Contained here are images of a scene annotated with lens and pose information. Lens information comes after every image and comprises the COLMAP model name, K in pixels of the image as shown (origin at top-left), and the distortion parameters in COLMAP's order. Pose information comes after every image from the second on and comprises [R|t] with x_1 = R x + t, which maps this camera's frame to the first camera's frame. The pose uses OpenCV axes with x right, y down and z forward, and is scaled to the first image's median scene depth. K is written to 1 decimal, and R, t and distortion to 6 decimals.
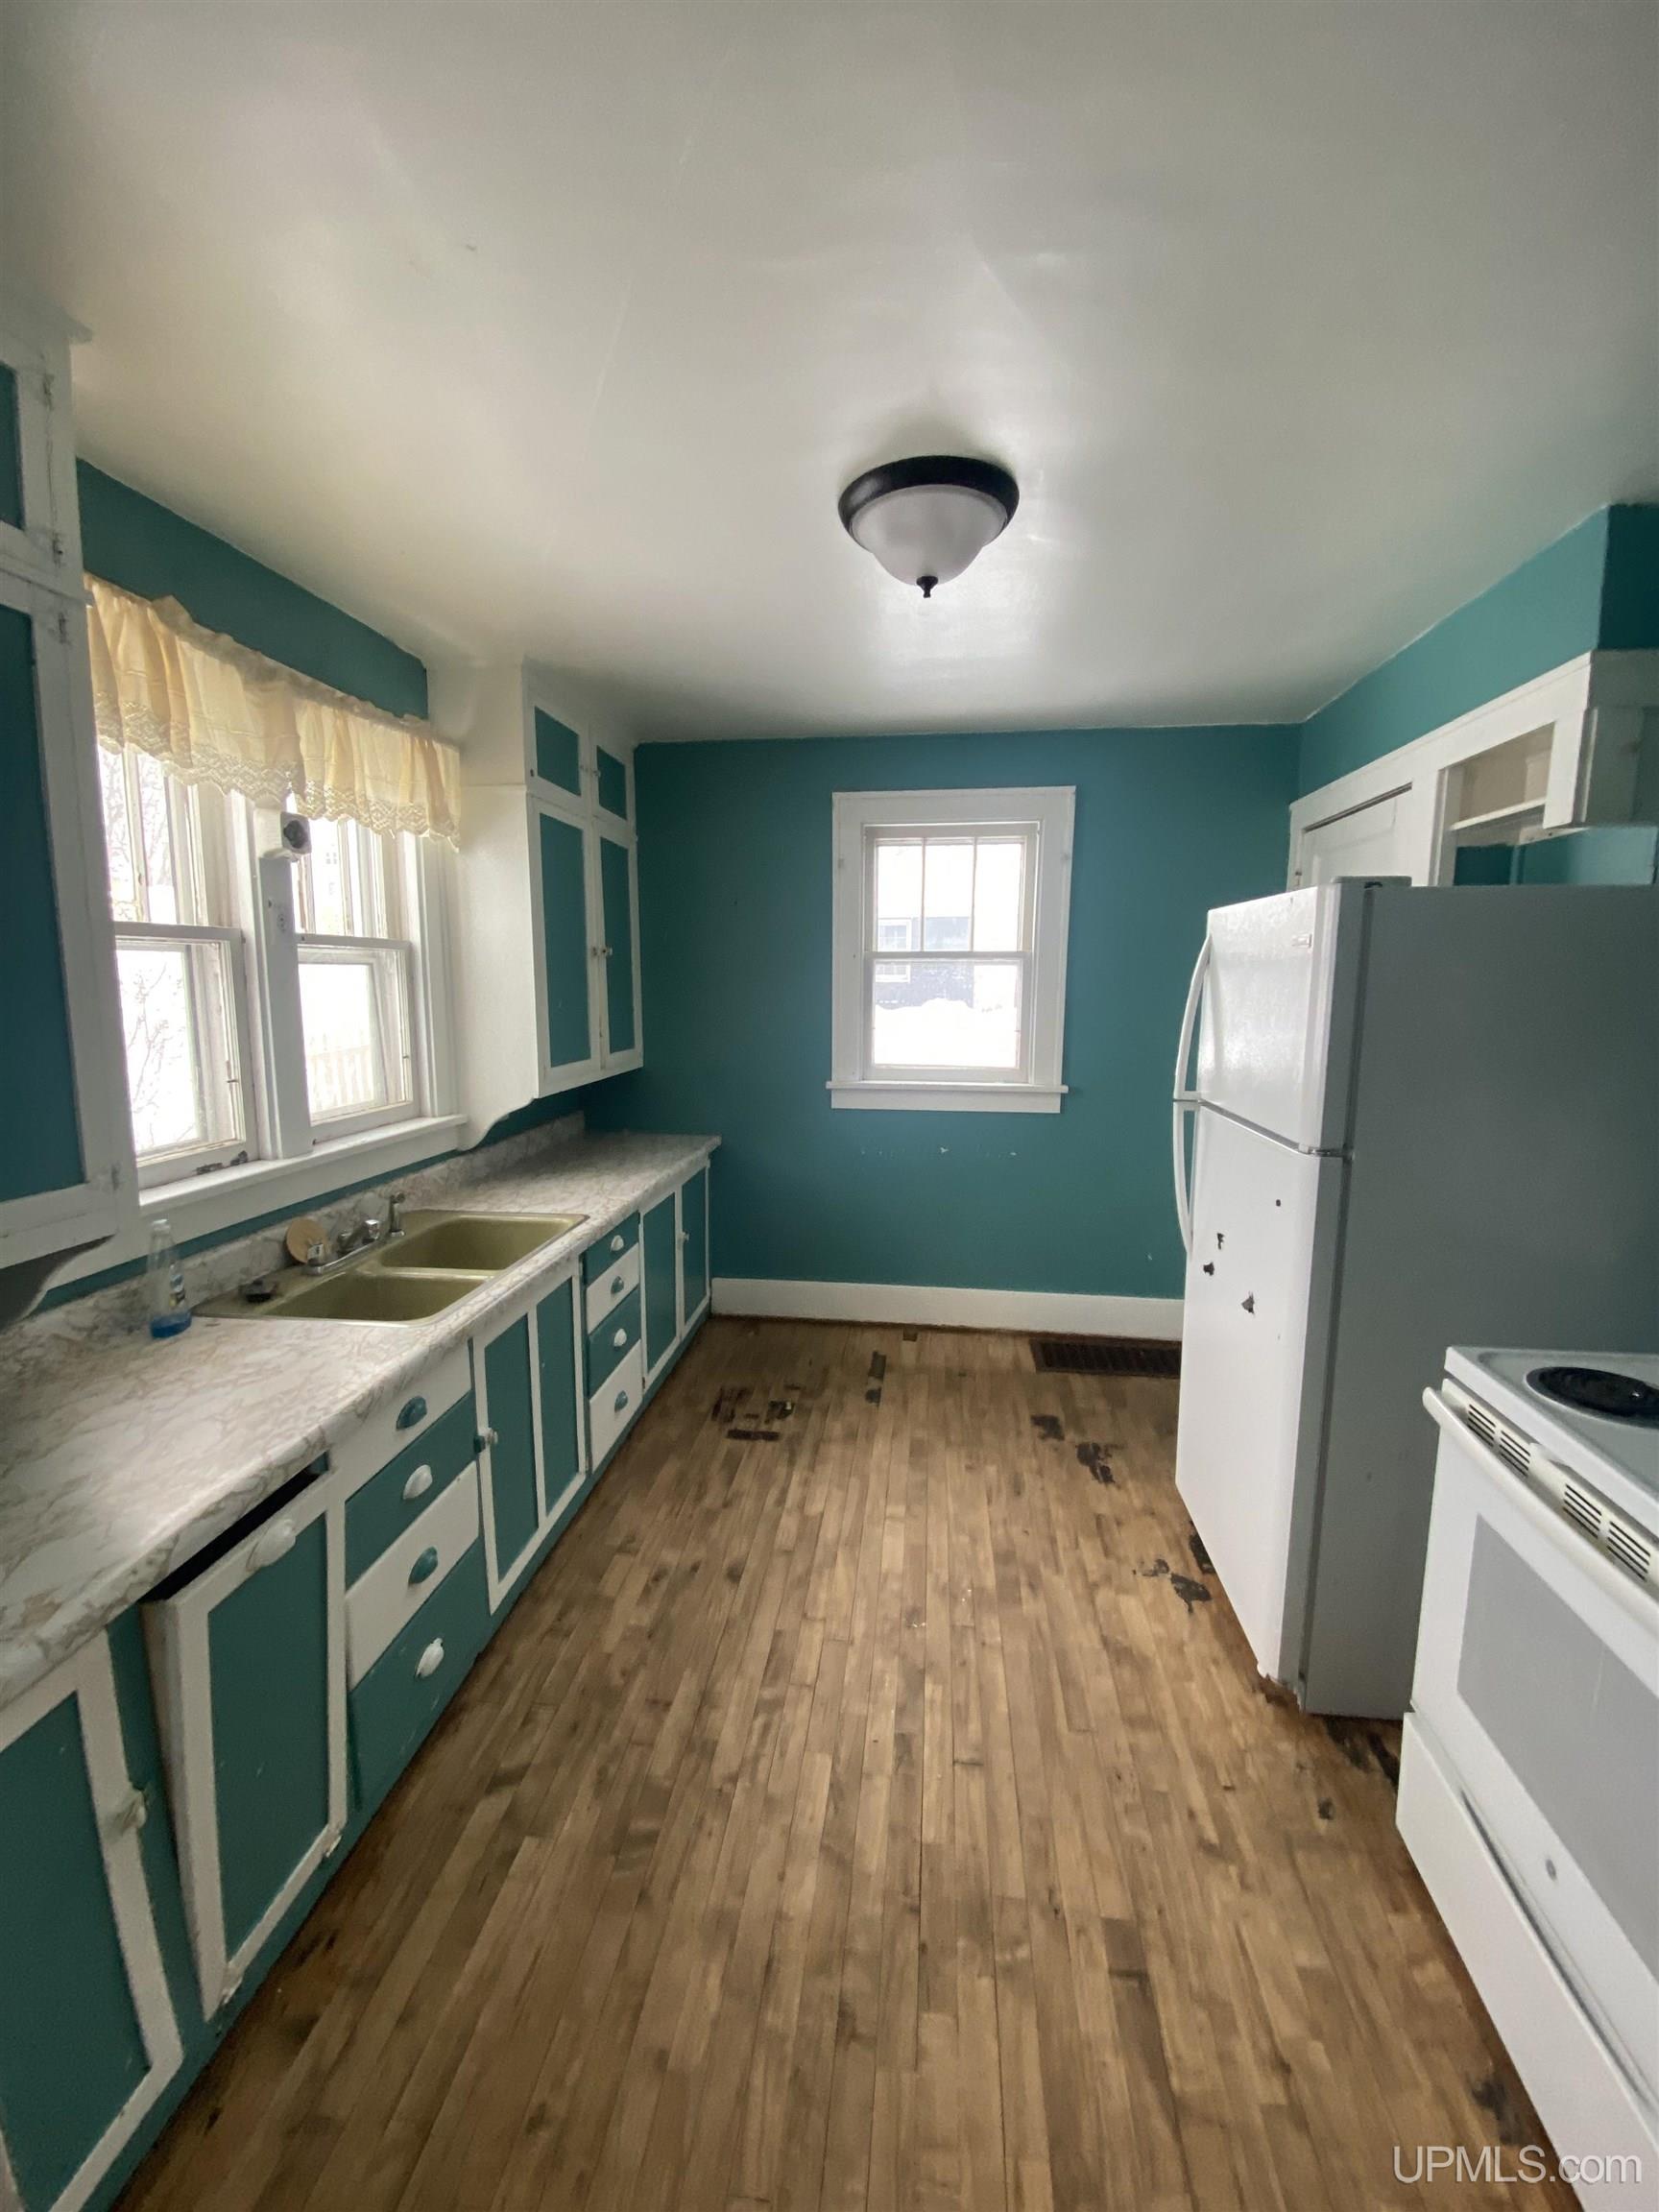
lens RADIAL K [[892.2, 0, 819.7], [0, 892.2, 1100.6], [0, 0, 1]] dist [-0.006269, -0.009951]
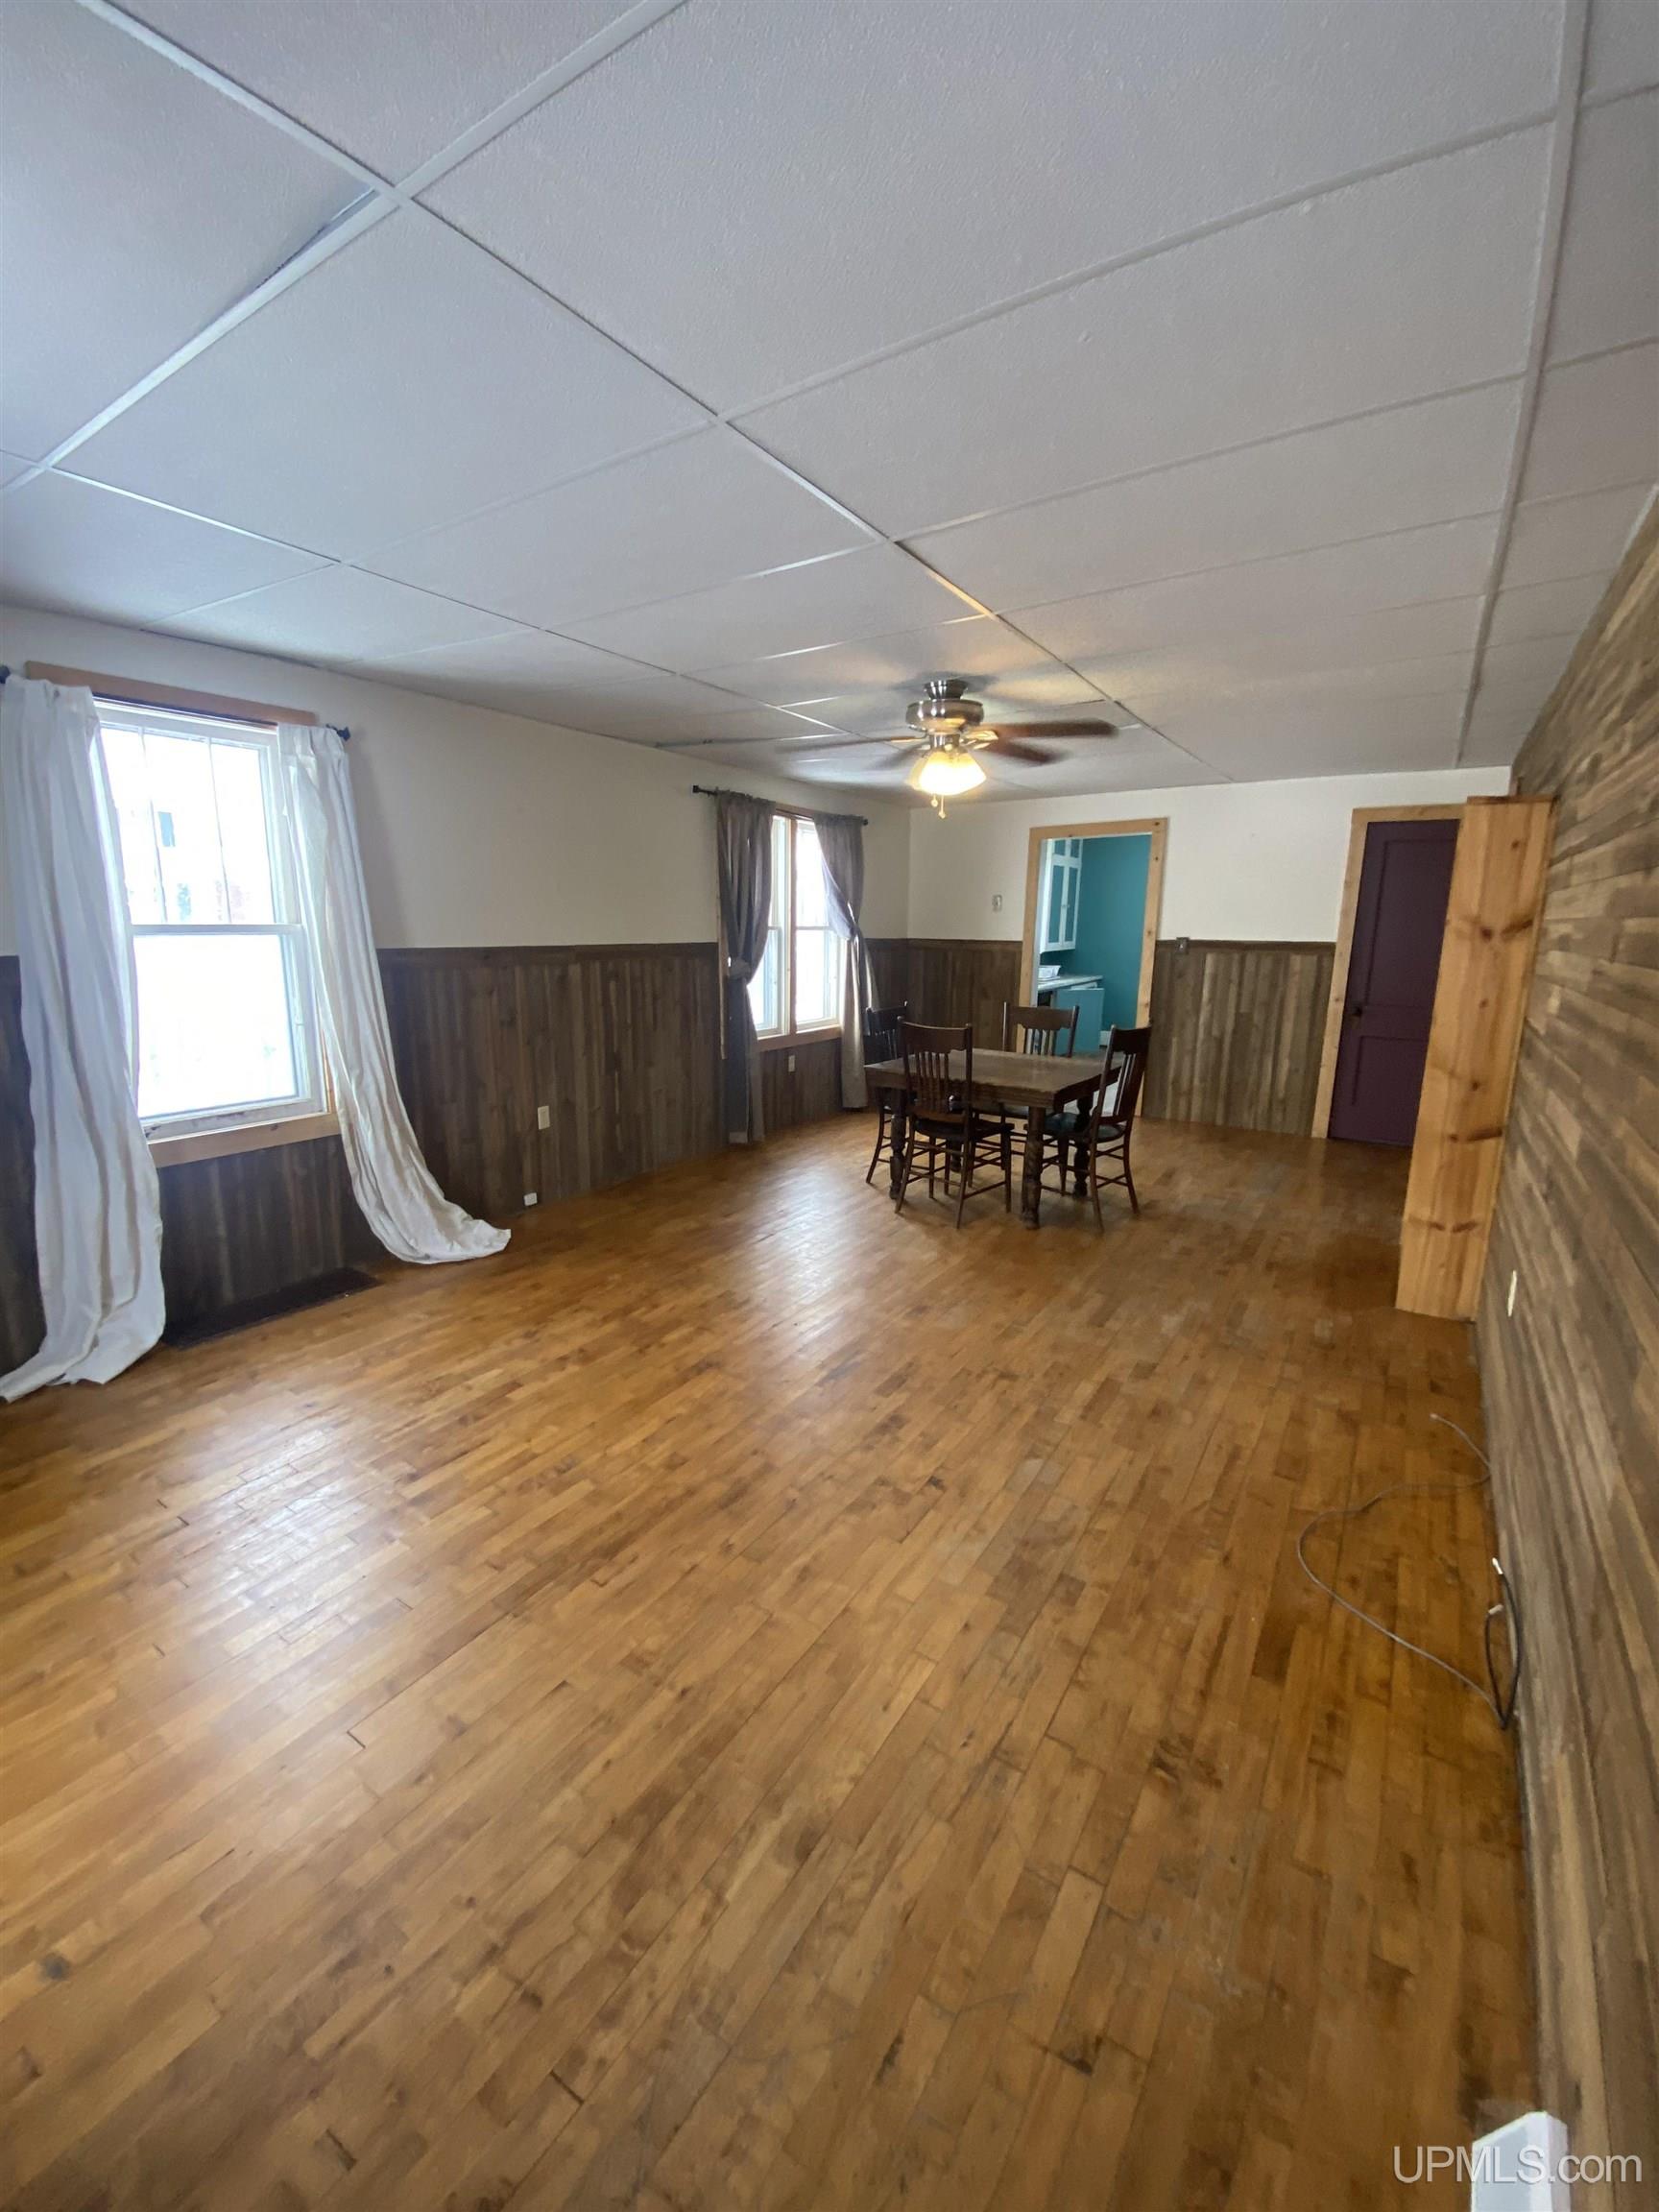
lens RADIAL K [[892.2, 0, 825.4], [0, 892.2, 1103.3], [0, 0, 1]] dist [-0.006269, -0.009951]
pose [[0.899206, 0.101150, -0.425673, 0.488894], [-0.074171, 0.994069, 0.079532, 0.414837], [0.431193, -0.039943, 0.901375, -2.746924]]
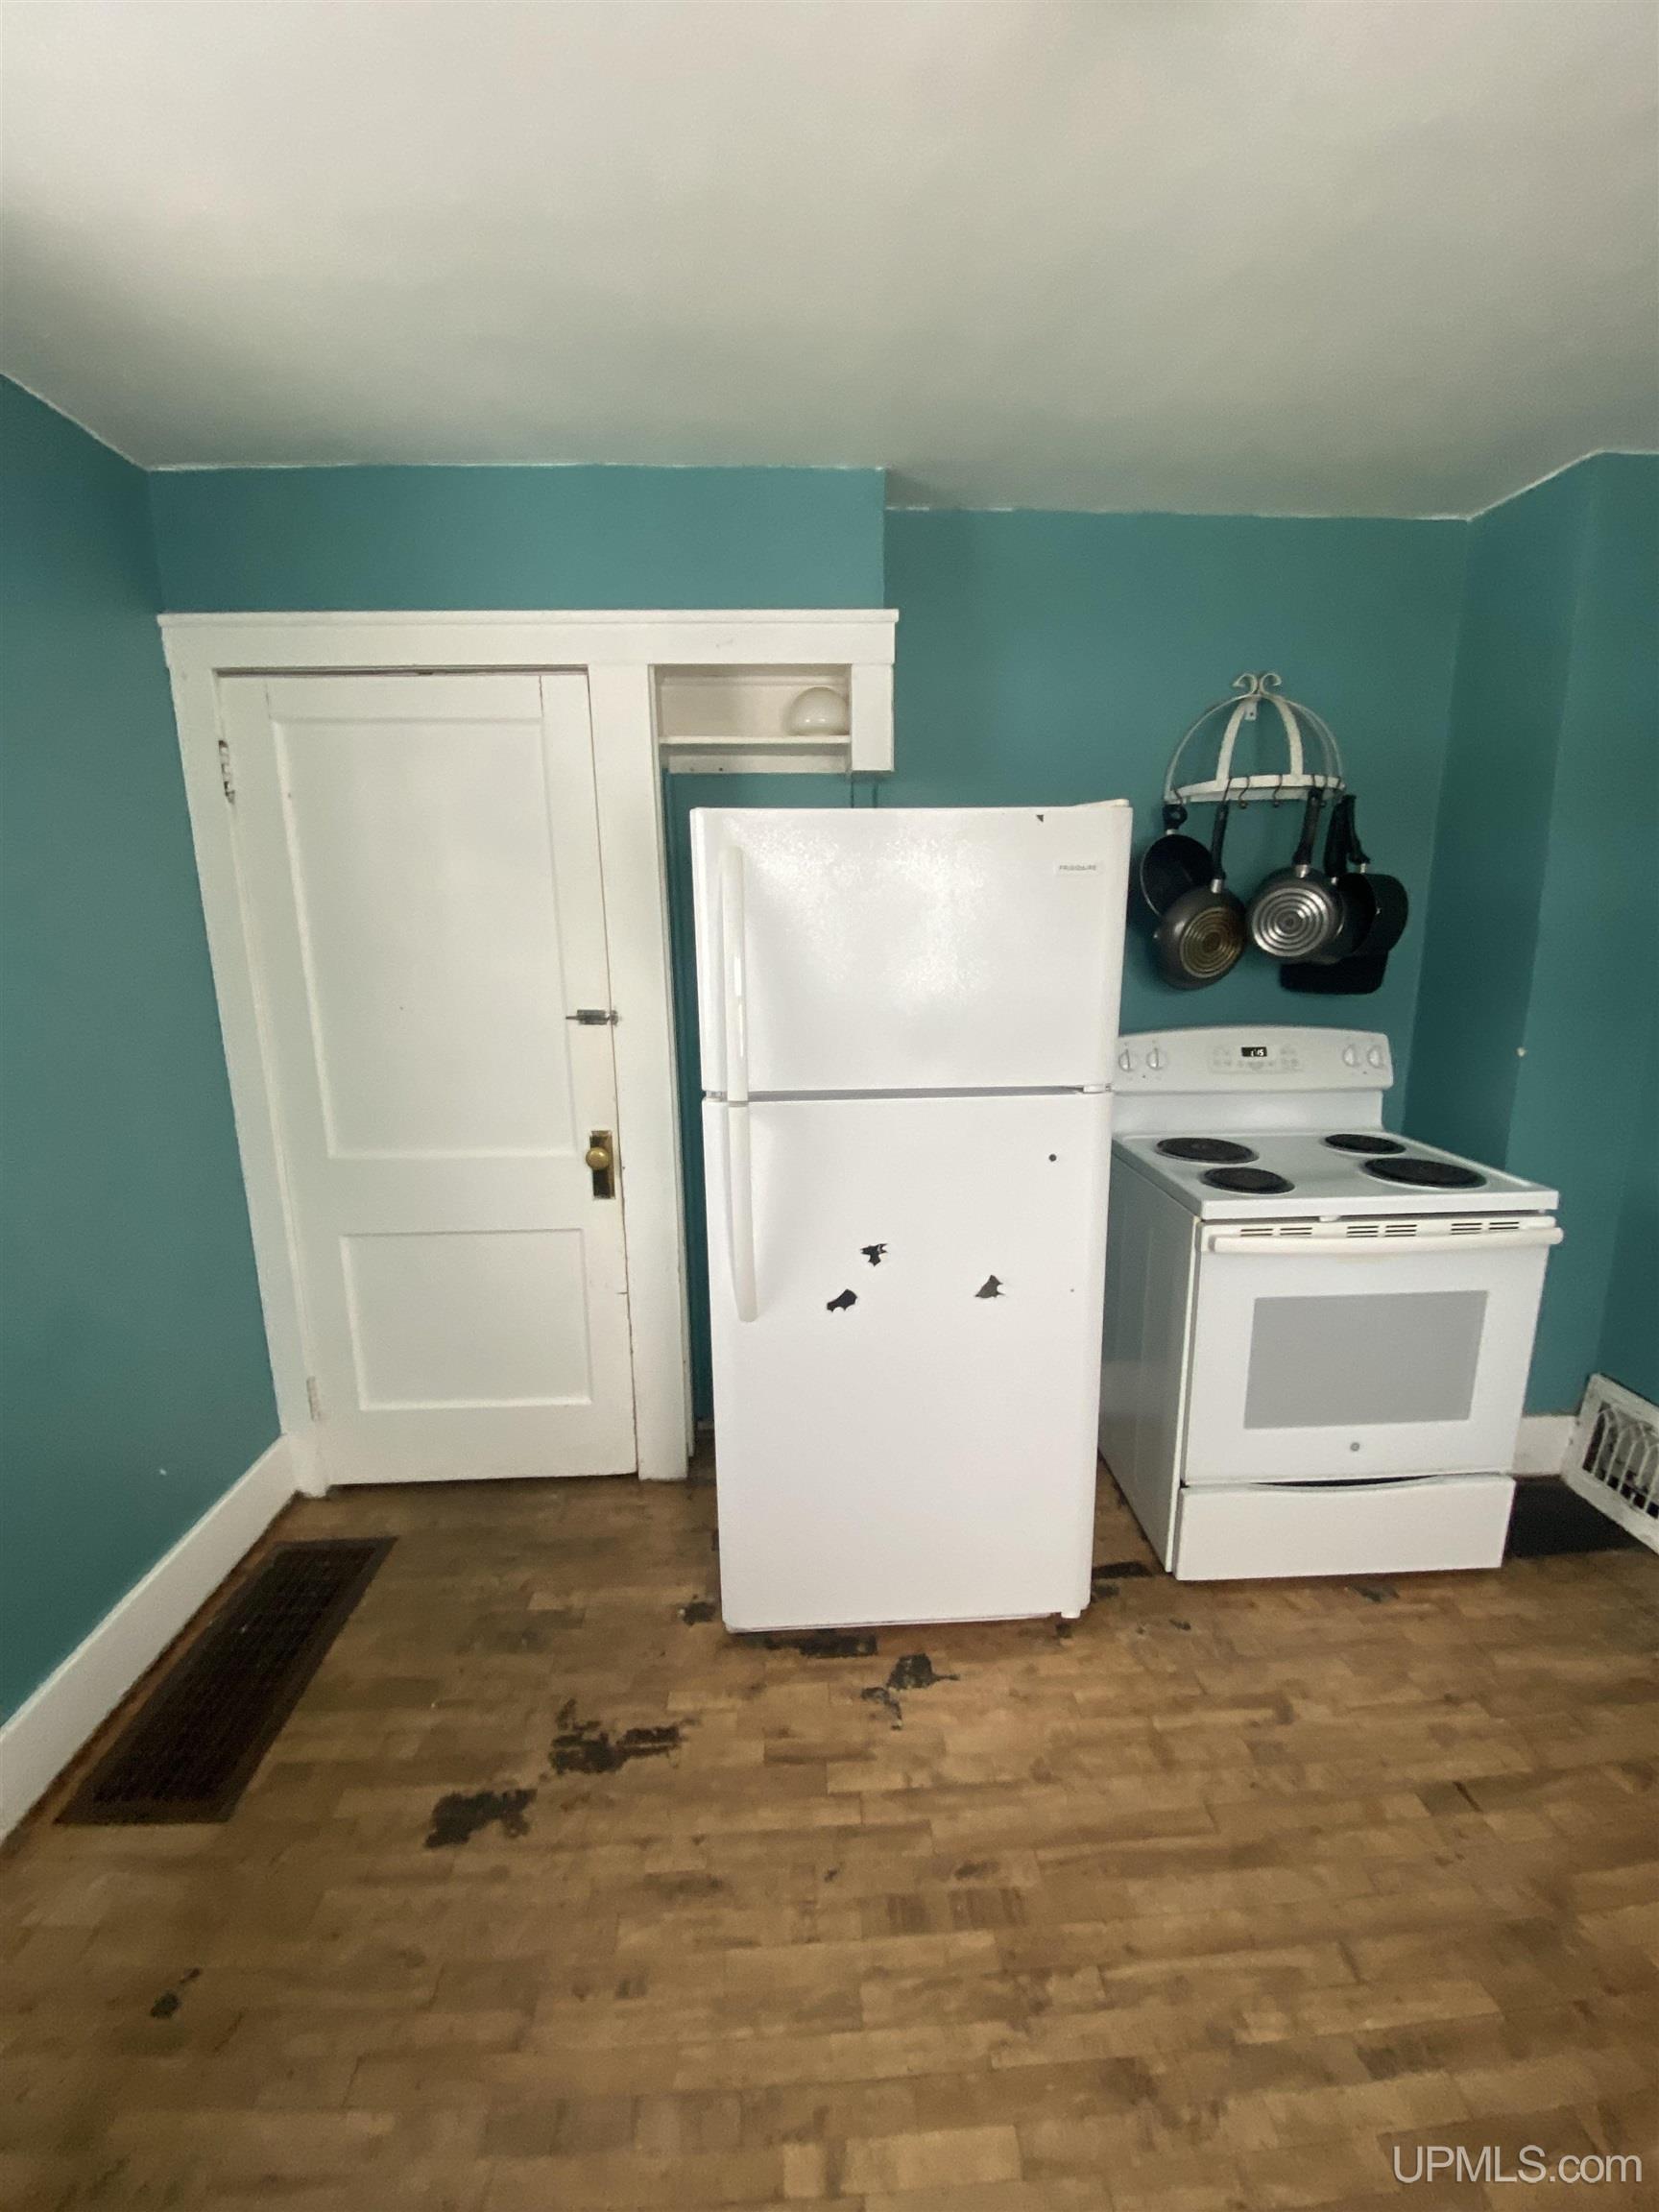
lens RADIAL K [[892.2, 0, 830.4], [0, 892.2, 1096.0], [0, 0, 1]] dist [-0.006269, -0.009951]
pose [[-0.183163, -0.198376, 0.962860, -0.226959], [0.146355, 0.963012, 0.226248, -0.140709], [-0.972127, 0.182359, -0.147355, 1.005869]]
